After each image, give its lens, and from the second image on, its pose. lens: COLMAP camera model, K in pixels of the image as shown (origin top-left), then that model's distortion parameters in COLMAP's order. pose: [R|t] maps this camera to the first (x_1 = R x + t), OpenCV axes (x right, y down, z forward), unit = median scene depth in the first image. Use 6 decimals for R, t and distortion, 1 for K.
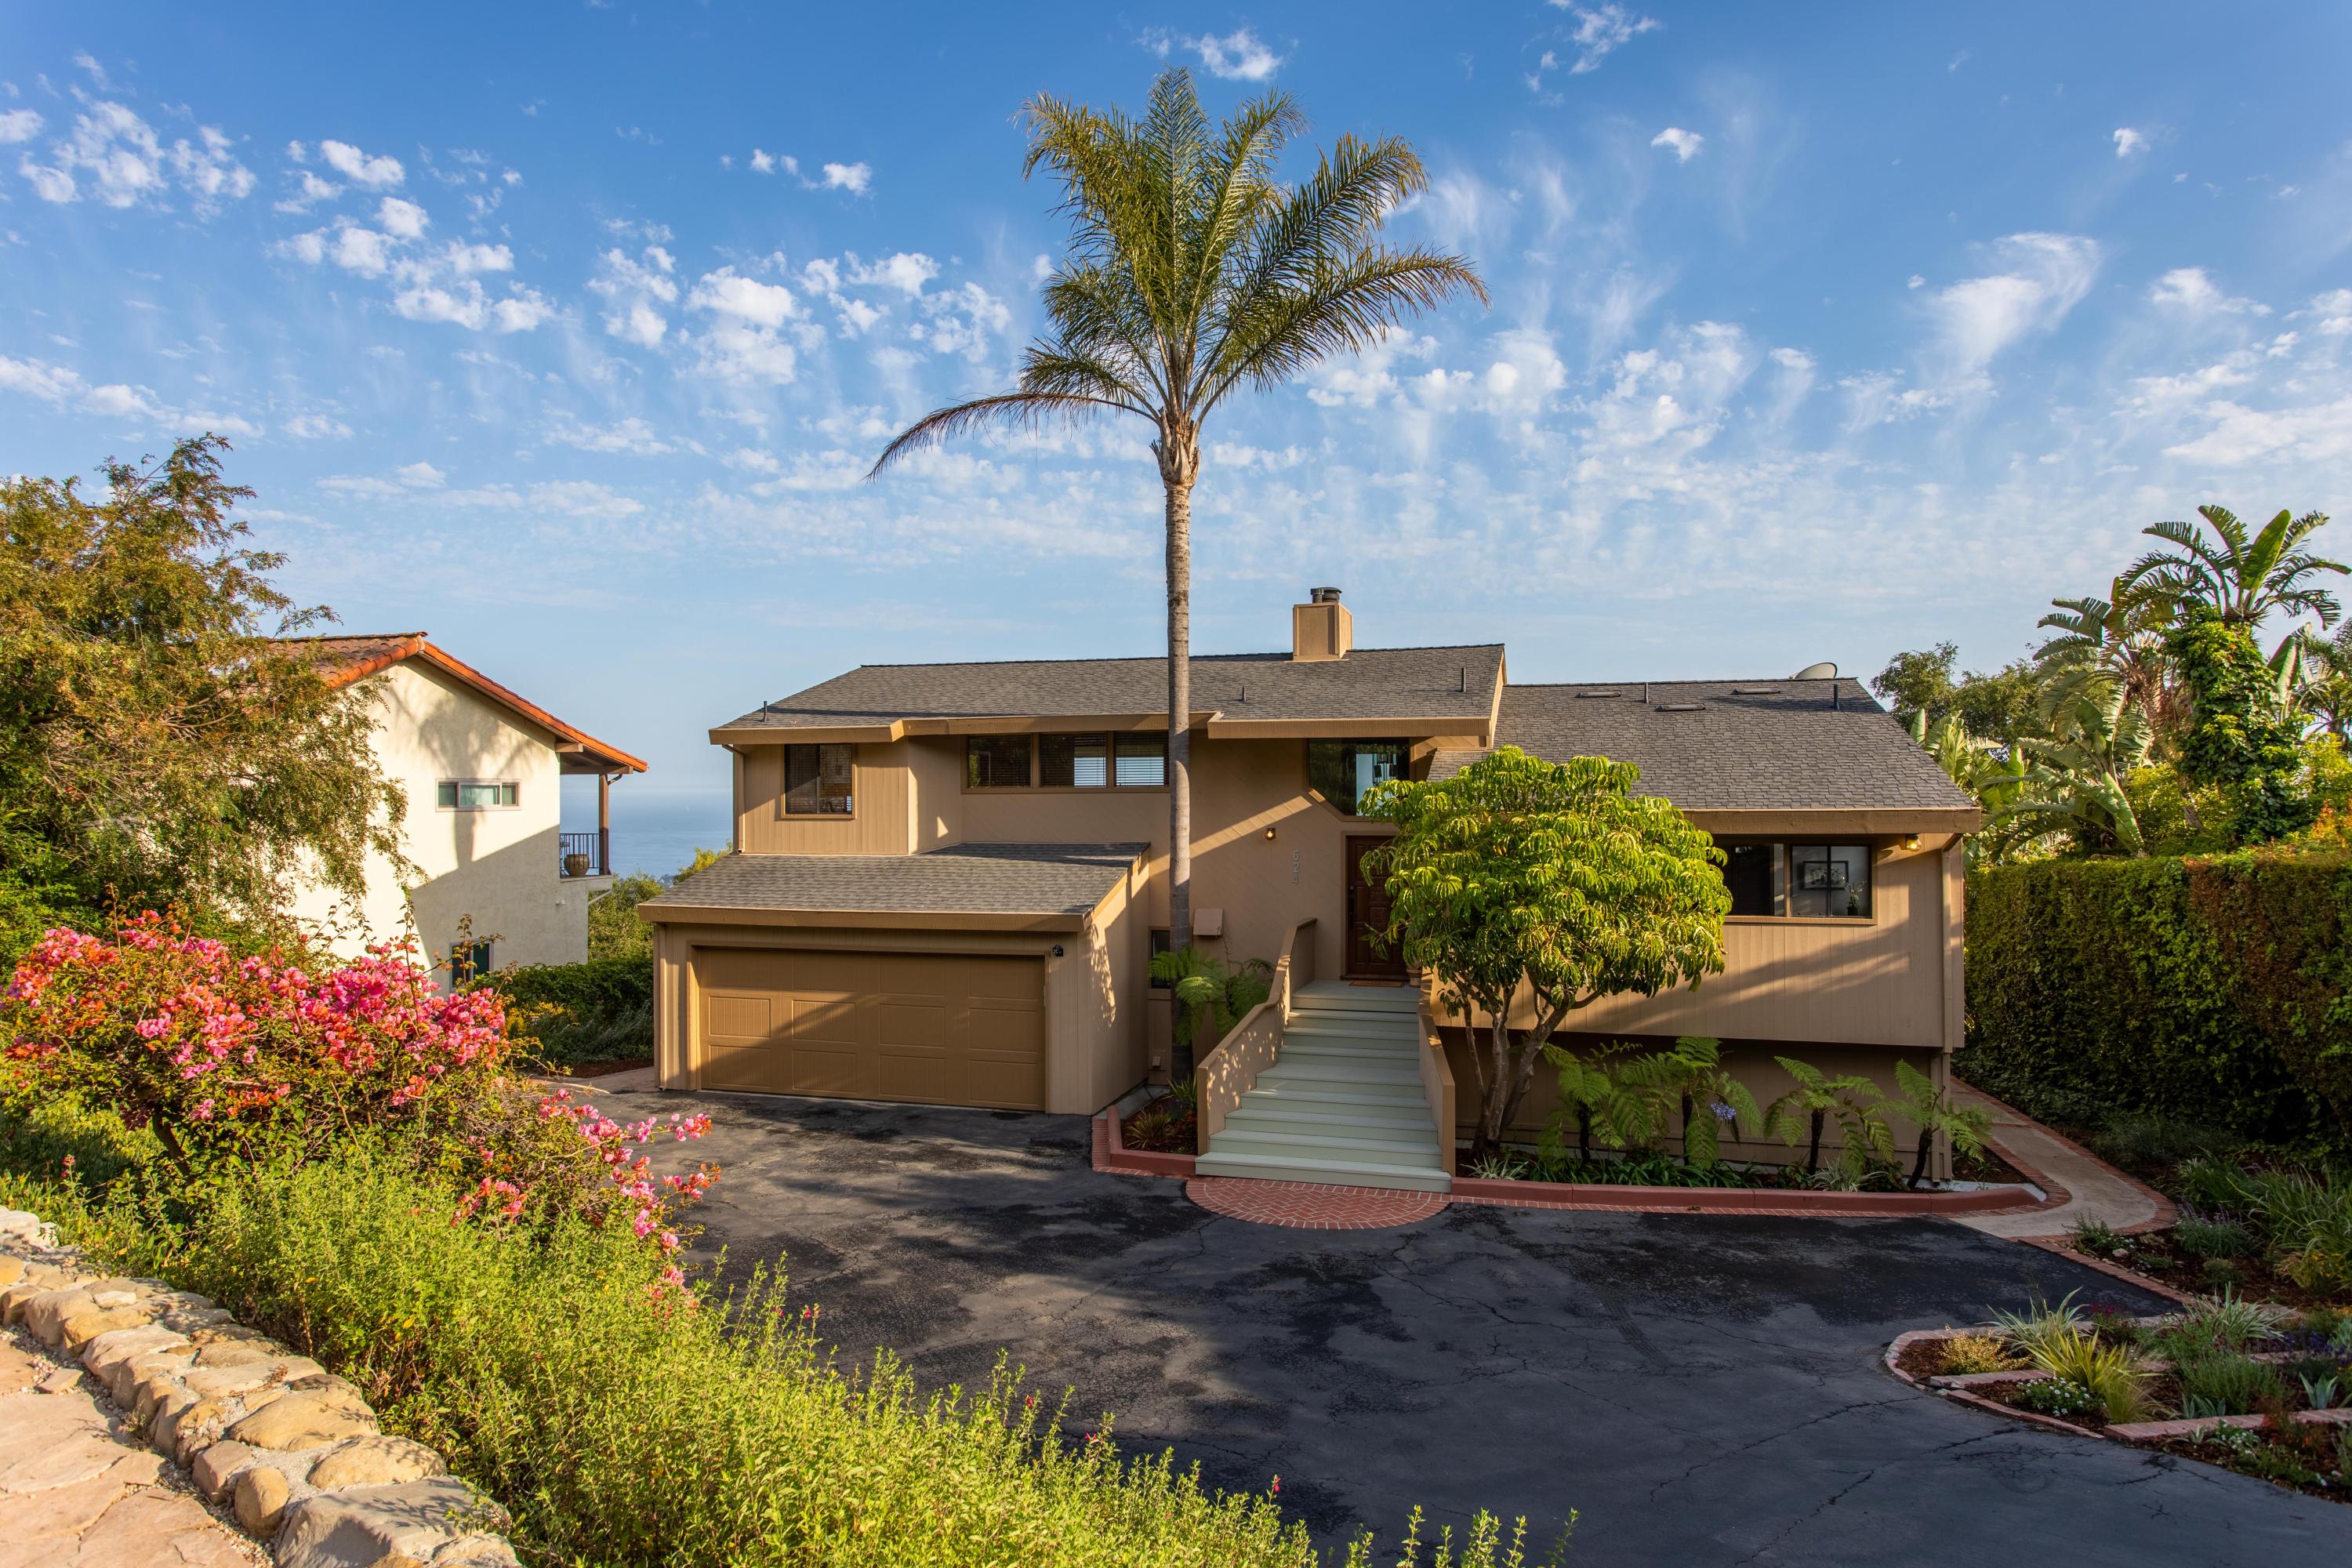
lens RADIAL K [[1413.3, 0, 1175.4], [0, 1413.3, 774.3], [0, 0, 1]] dist [0.000384, 0.003306]
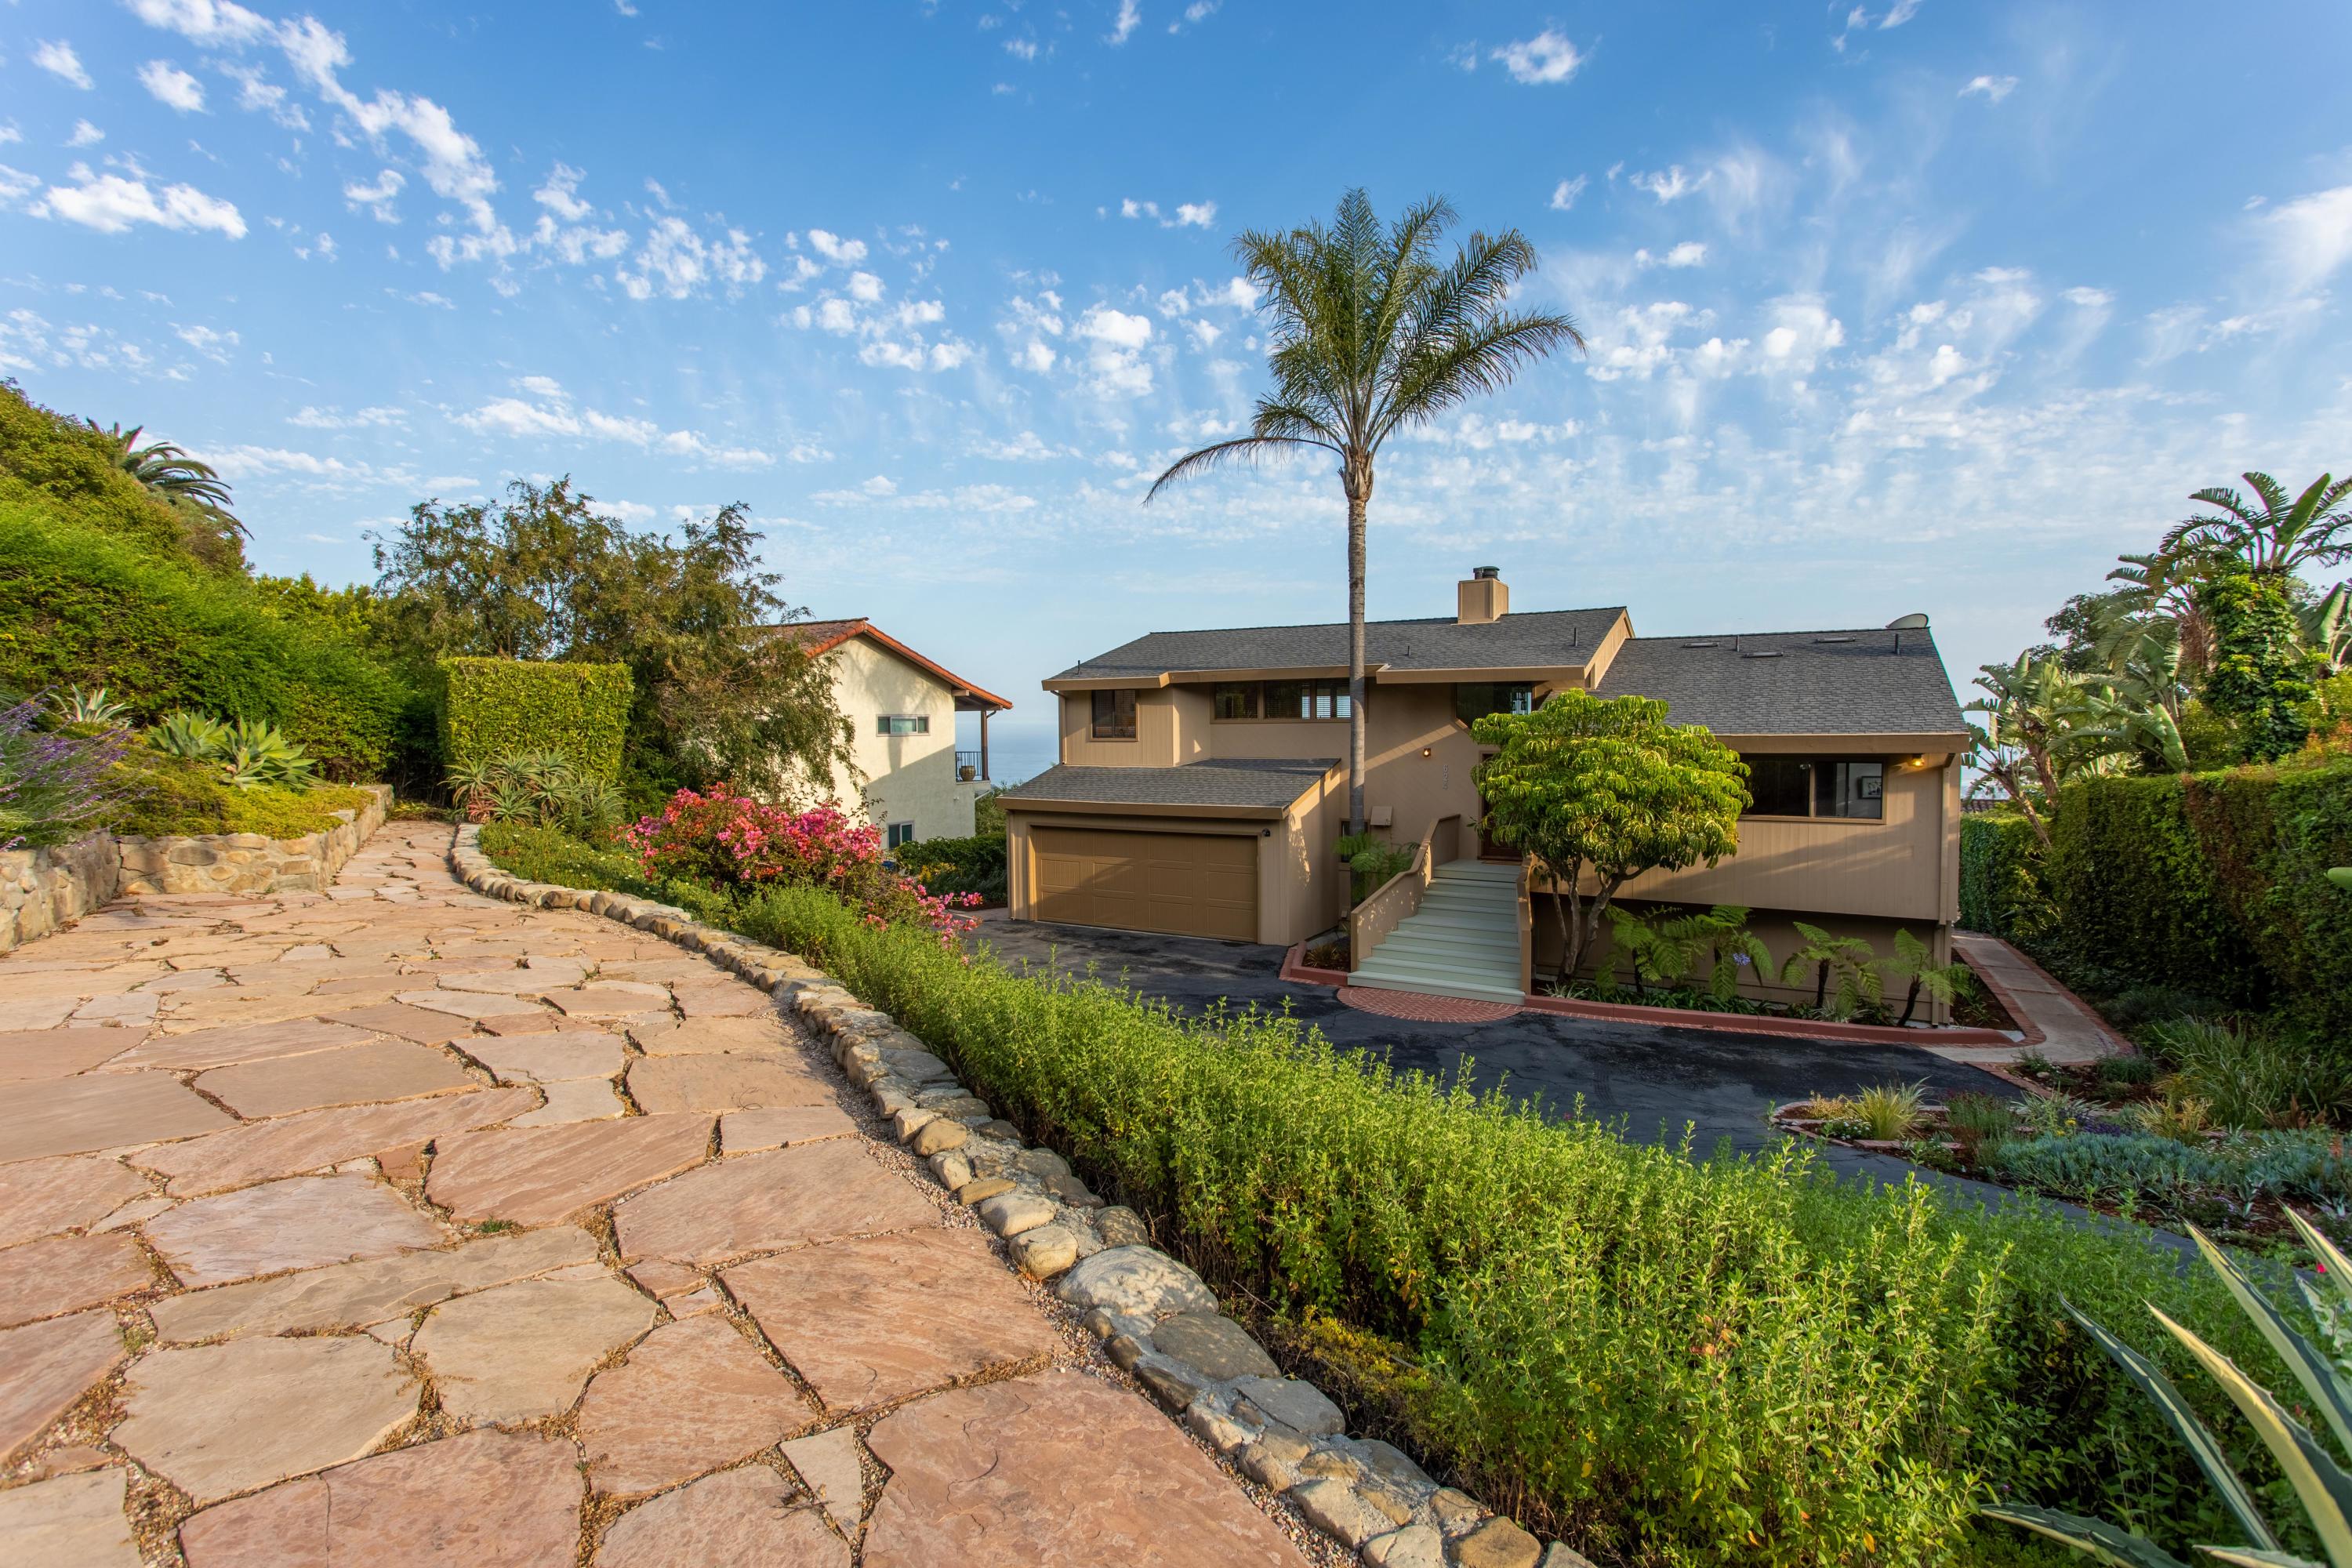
lens RADIAL K [[1138.4, 0, 1169.0], [0, 1138.4, 777.0], [0, 0, 1]] dist [0.002122, 0.012716]
pose [[0.970597, 0.009430, -0.240525, 0.101830], [0.005186, 0.998181, 0.060061, -0.002248], [0.240654, -0.059543, 0.968783, -0.148618]]
